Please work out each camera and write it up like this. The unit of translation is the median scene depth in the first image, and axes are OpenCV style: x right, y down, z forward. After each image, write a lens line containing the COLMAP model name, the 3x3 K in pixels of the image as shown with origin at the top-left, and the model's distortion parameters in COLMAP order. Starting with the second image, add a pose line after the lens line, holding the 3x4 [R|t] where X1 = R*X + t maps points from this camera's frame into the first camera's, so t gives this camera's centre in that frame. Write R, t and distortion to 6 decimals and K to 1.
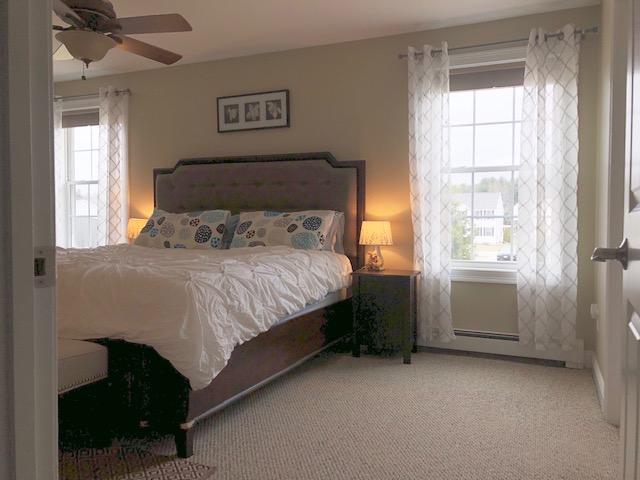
lens RADIAL K [[532.1, 0, 320.0], [0, 532.1, 240.0], [0, 0, 1]] dist [0.008923, 0.010625]
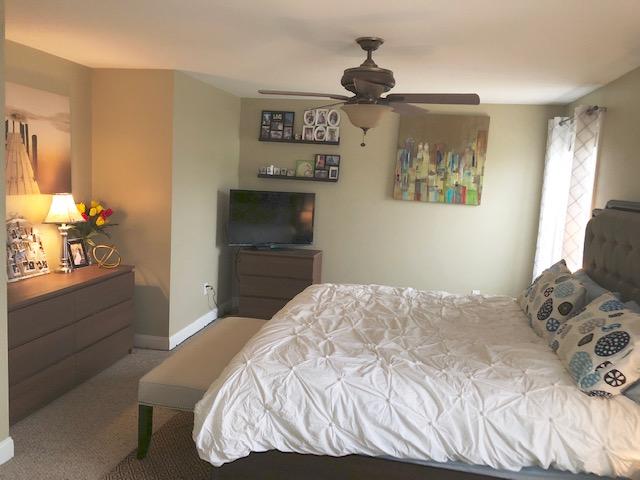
lens RADIAL K [[532.1, 0, 320.0], [0, 532.1, 240.0], [0, 0, 1]] dist [0.008923, 0.010625]
pose [[0.240668, 0.139525, -0.960527, 0.583203], [-0.091811, 0.988449, 0.120577, -0.235611], [0.966256, 0.059168, 0.250698, 0.663620]]
